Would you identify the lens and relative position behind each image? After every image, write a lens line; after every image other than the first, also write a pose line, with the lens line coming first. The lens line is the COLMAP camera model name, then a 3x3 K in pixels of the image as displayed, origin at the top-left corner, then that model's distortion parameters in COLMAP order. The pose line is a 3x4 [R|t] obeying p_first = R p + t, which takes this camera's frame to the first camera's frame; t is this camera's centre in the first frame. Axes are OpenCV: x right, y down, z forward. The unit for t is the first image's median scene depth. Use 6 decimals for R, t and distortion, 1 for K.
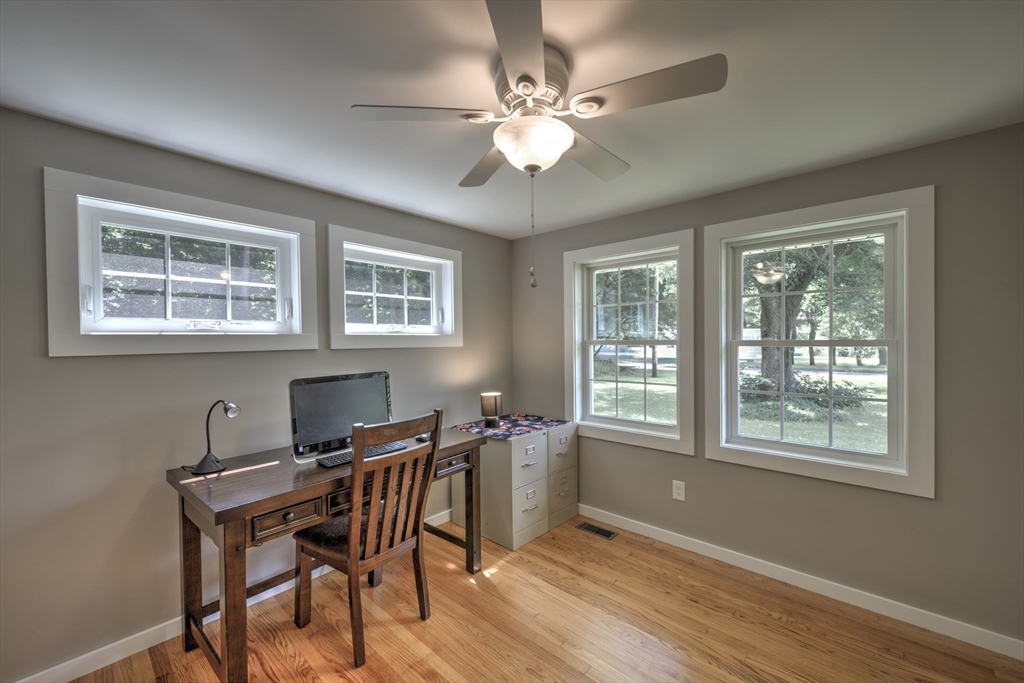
lens RADIAL K [[406.5, 0, 507.5], [0, 406.5, 345.5], [0, 0, 1]] dist [0.000132, -0.000283]
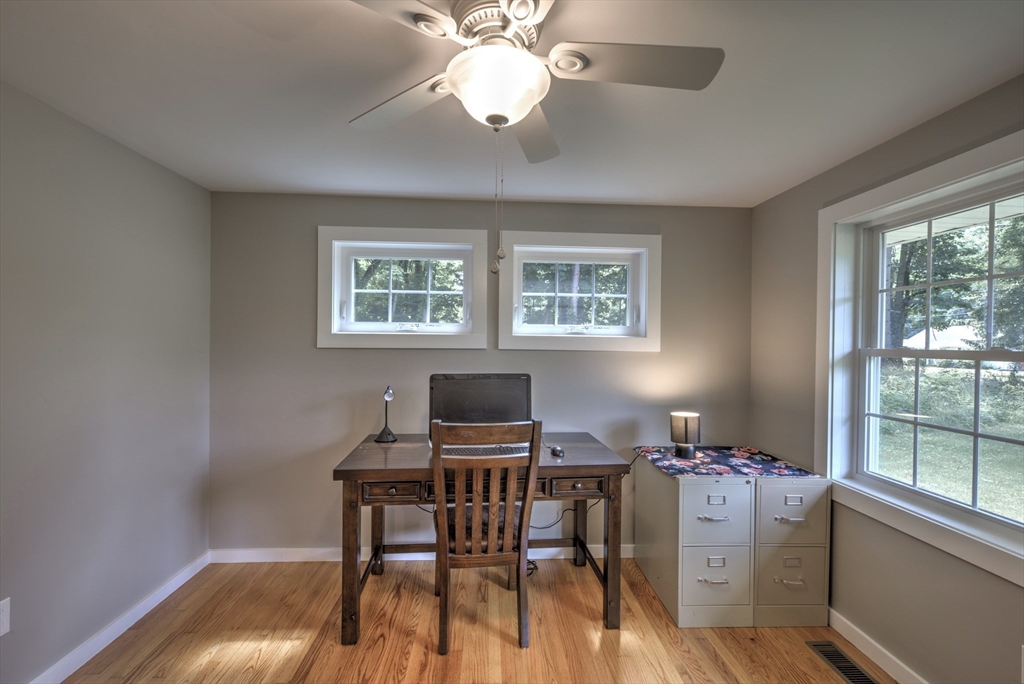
lens RADIAL K [[419.6, 0, 506.9], [0, 419.6, 346.4], [0, 0, 1]] dist [-0.001250, -0.000154]
pose [[0.711009, 0.023709, -0.702783, 0.353887], [-0.029731, 0.999551, 0.003641, -0.003148], [0.702554, 0.018305, 0.711395, 0.248974]]
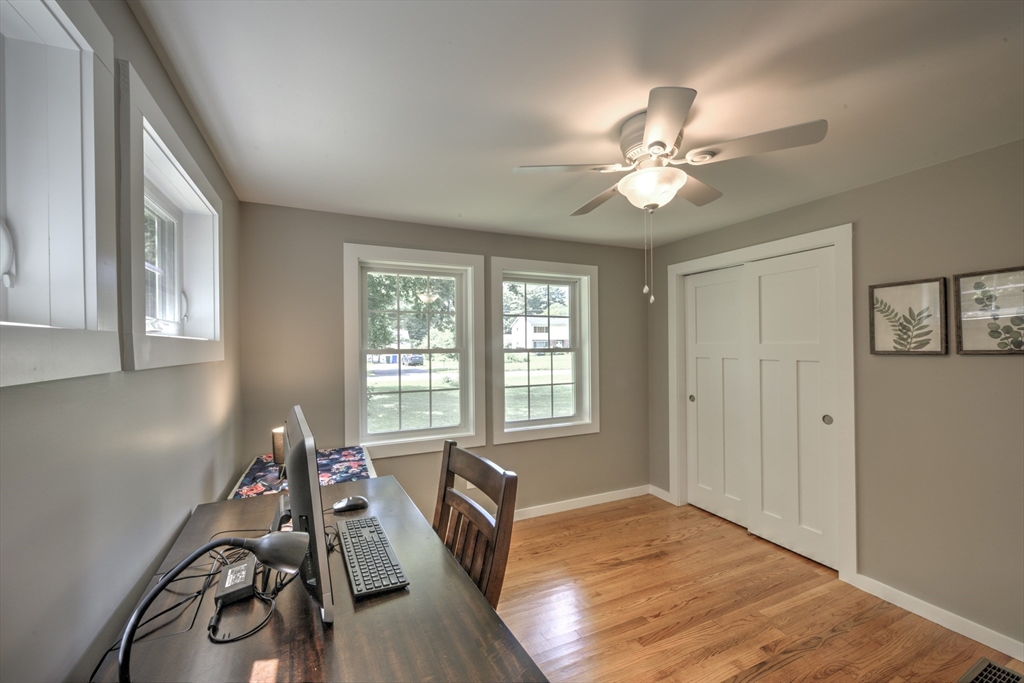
lens RADIAL K [[406.5, 0, 507.5], [0, 406.5, 345.5], [0, 0, 1]] dist [0.000132, -0.000283]
pose [[0.386345, 0.010010, 0.922300, -0.662699], [0.019592, 0.999626, -0.019056, 0.002963], [-0.922146, 0.025432, 0.386005, 0.508489]]
